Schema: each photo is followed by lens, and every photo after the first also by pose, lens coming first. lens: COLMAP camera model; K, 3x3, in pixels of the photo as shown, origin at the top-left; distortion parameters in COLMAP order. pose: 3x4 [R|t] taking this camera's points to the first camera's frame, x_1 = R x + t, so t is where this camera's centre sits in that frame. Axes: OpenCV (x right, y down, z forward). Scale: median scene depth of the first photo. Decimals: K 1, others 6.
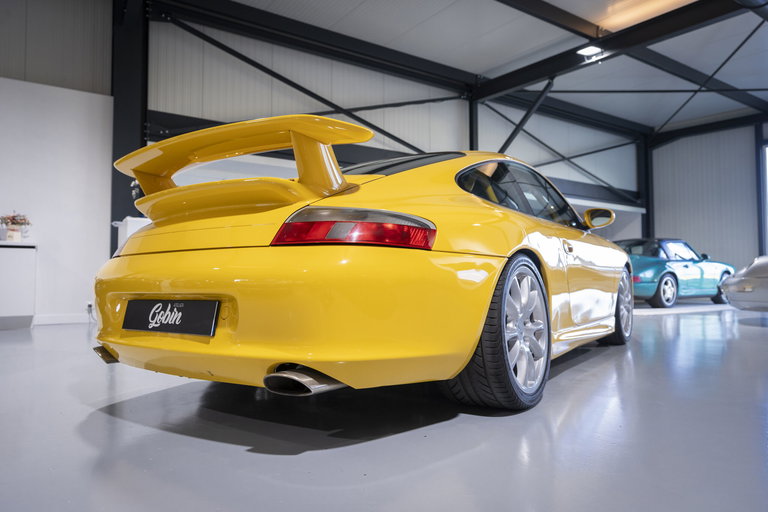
lens RADIAL K [[511.5, 0, 384.0], [0, 511.5, 256.0], [0, 0, 1]] dist [0.000518, 0.000067]
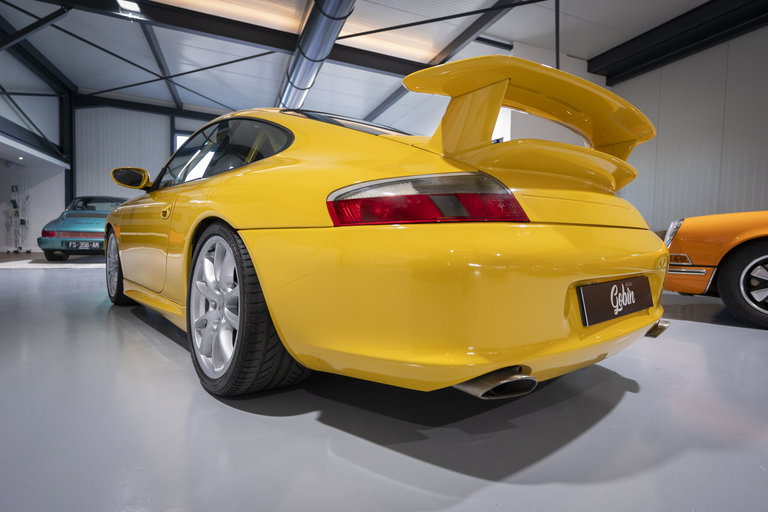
lens RADIAL K [[425.1, 0, 384.0], [0, 425.1, 256.0], [0, 0, 1]] dist [0.001160, 0.000293]
pose [[0.238030, -0.036440, 0.970574, -0.238861], [-0.064556, 0.996493, 0.053245, 0.005512], [-0.969110, -0.075330, 0.234842, 0.233346]]
